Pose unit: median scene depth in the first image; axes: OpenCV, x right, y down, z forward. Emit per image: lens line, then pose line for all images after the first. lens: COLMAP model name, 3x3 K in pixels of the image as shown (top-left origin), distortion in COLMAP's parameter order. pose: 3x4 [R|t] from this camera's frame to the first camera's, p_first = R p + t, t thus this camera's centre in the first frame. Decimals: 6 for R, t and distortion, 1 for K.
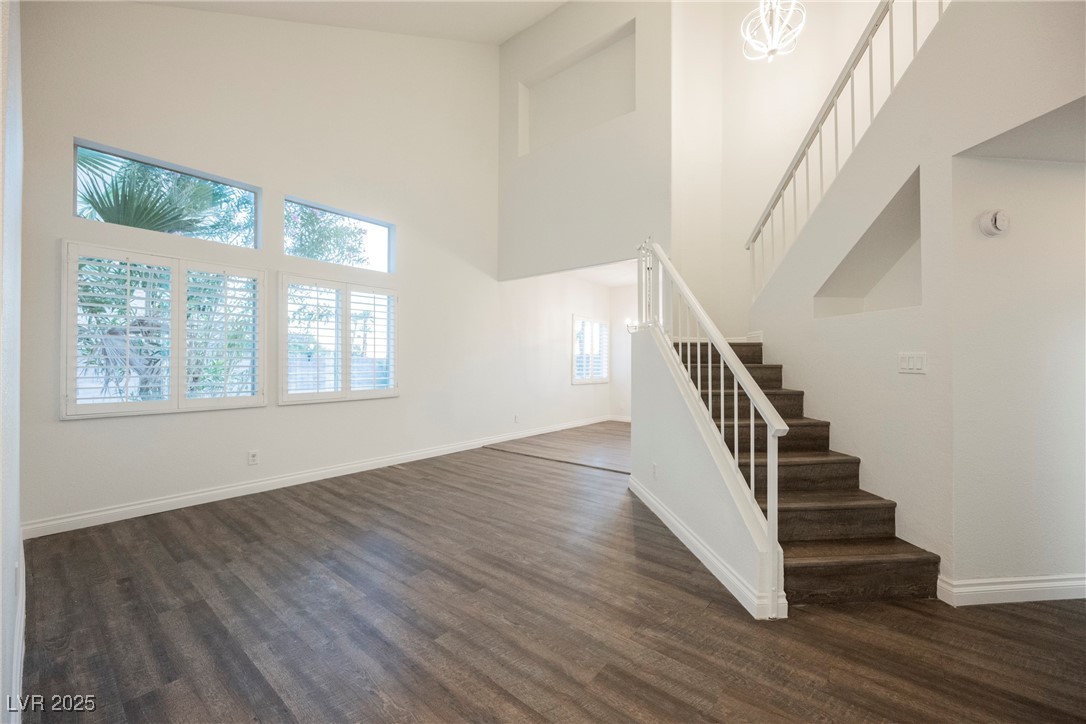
lens RADIAL K [[422.3, 0, 543.9], [0, 422.3, 359.8], [0, 0, 1]] dist [-0.002704, 0.000291]
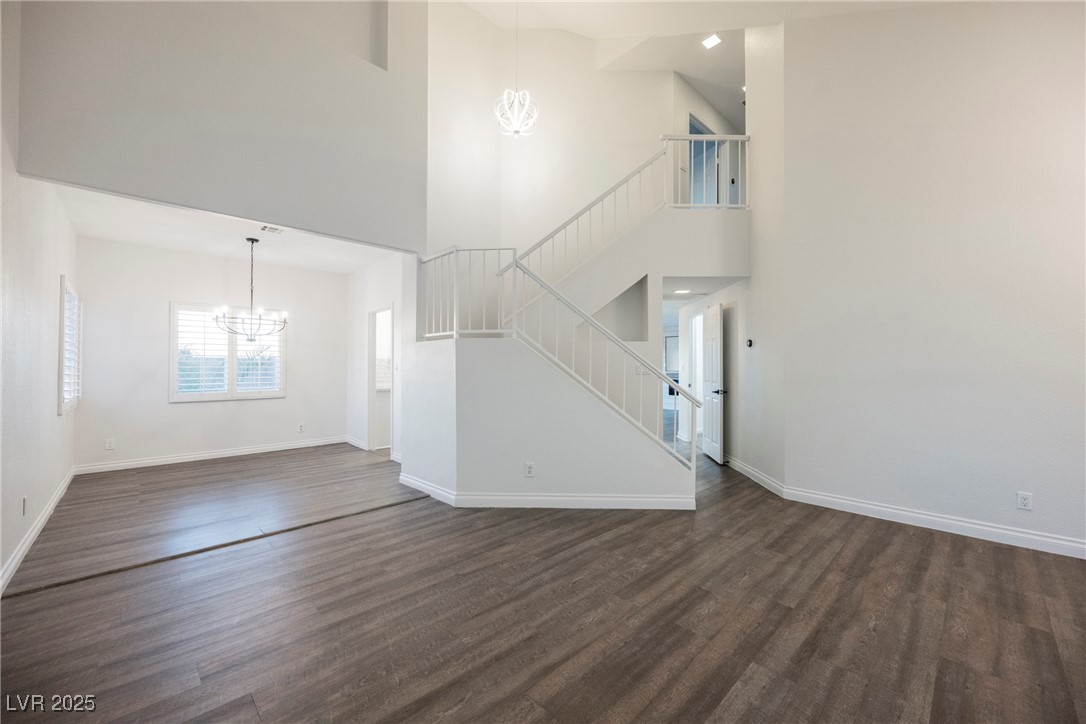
lens RADIAL K [[422.3, 0, 543.4], [0, 422.3, 362.4], [0, 0, 1]] dist [-0.002704, 0.000291]
pose [[0.122280, 0.008797, 0.992457, -1.422865], [-0.003632, 0.999958, -0.008416, -0.010656], [-0.992489, -0.002576, 0.122307, 1.449036]]
